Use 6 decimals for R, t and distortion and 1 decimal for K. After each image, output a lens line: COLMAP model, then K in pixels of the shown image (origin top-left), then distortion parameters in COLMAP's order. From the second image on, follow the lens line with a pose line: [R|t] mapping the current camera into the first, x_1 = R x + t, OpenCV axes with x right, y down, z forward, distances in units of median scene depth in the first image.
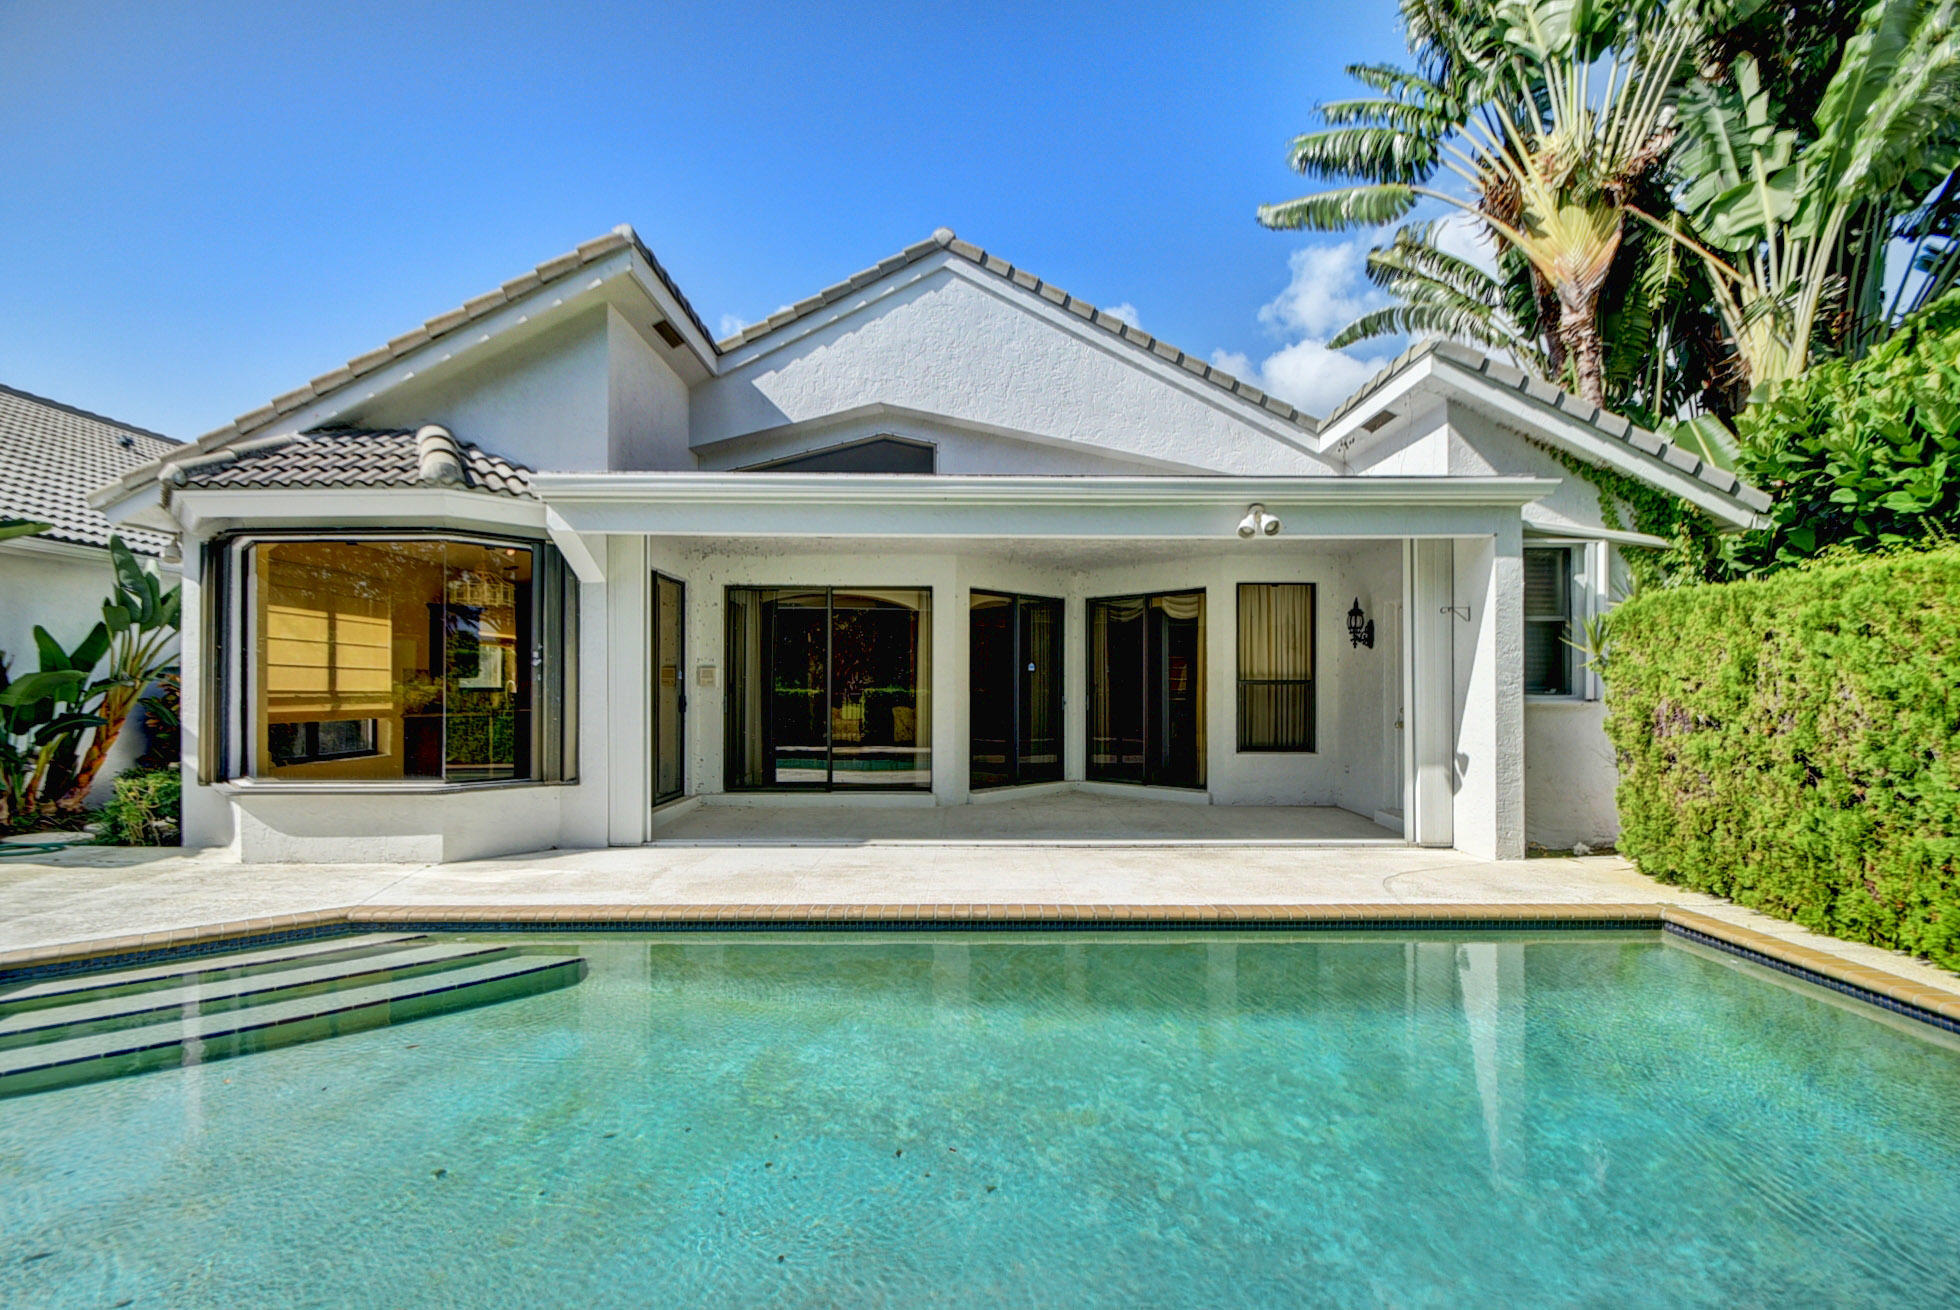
lens RADIAL K [[871.6, 0, 986.0], [0, 871.6, 682.7], [0, 0, 1]] dist [0.017573, -0.015743]
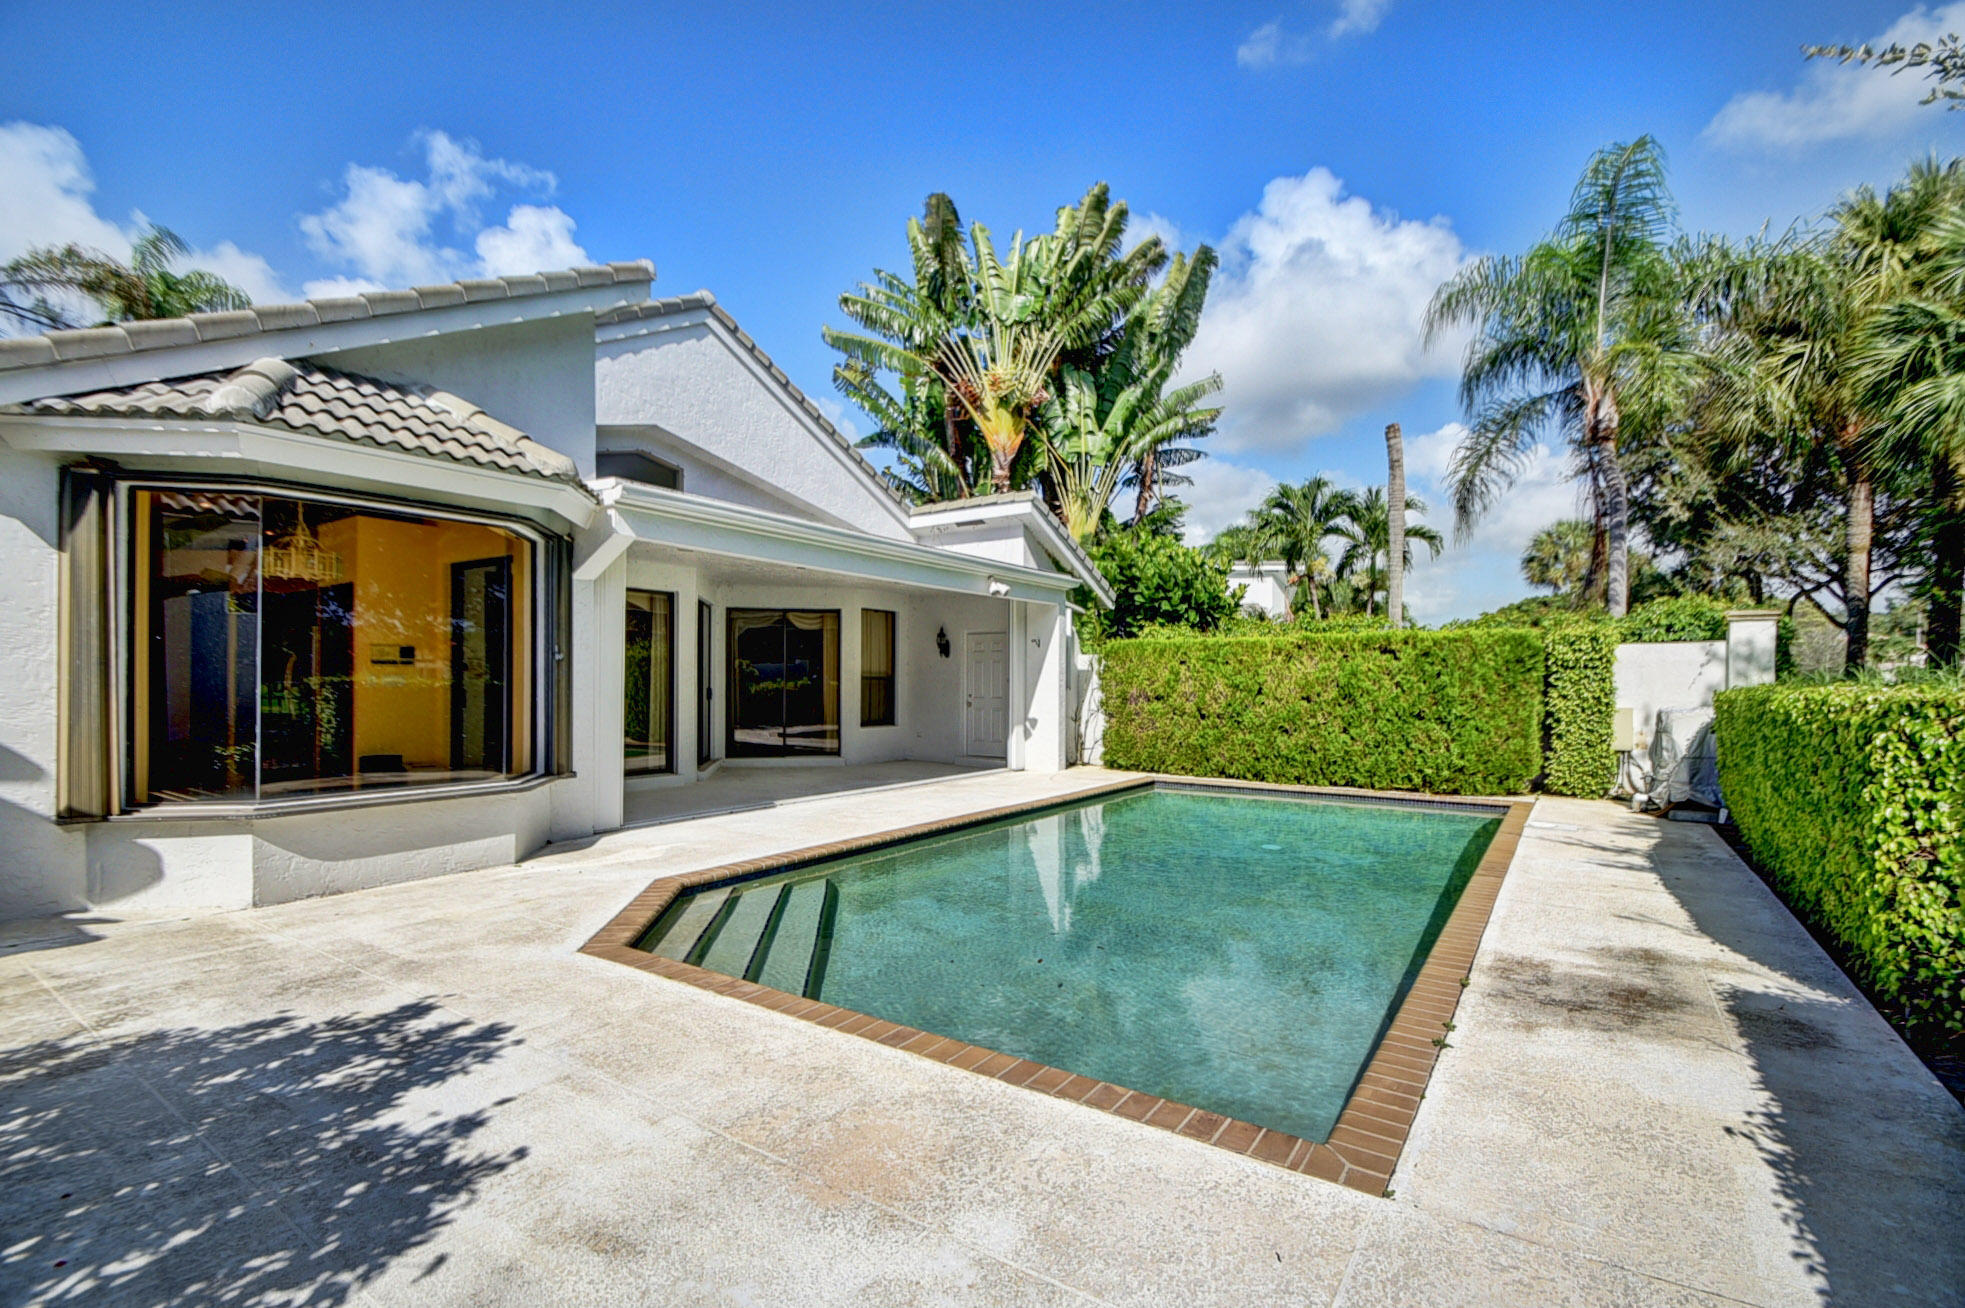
lens RADIAL K [[867.0, 0, 988.4], [0, 867.0, 680.9], [0, 0, 1]] dist [0.012174, -0.015946]
pose [[0.573201, 0.002381, 0.819412, -0.991296], [-0.007213, 0.999972, 0.002140, -0.000871], [-0.819383, -0.007137, 0.573202, 0.022172]]
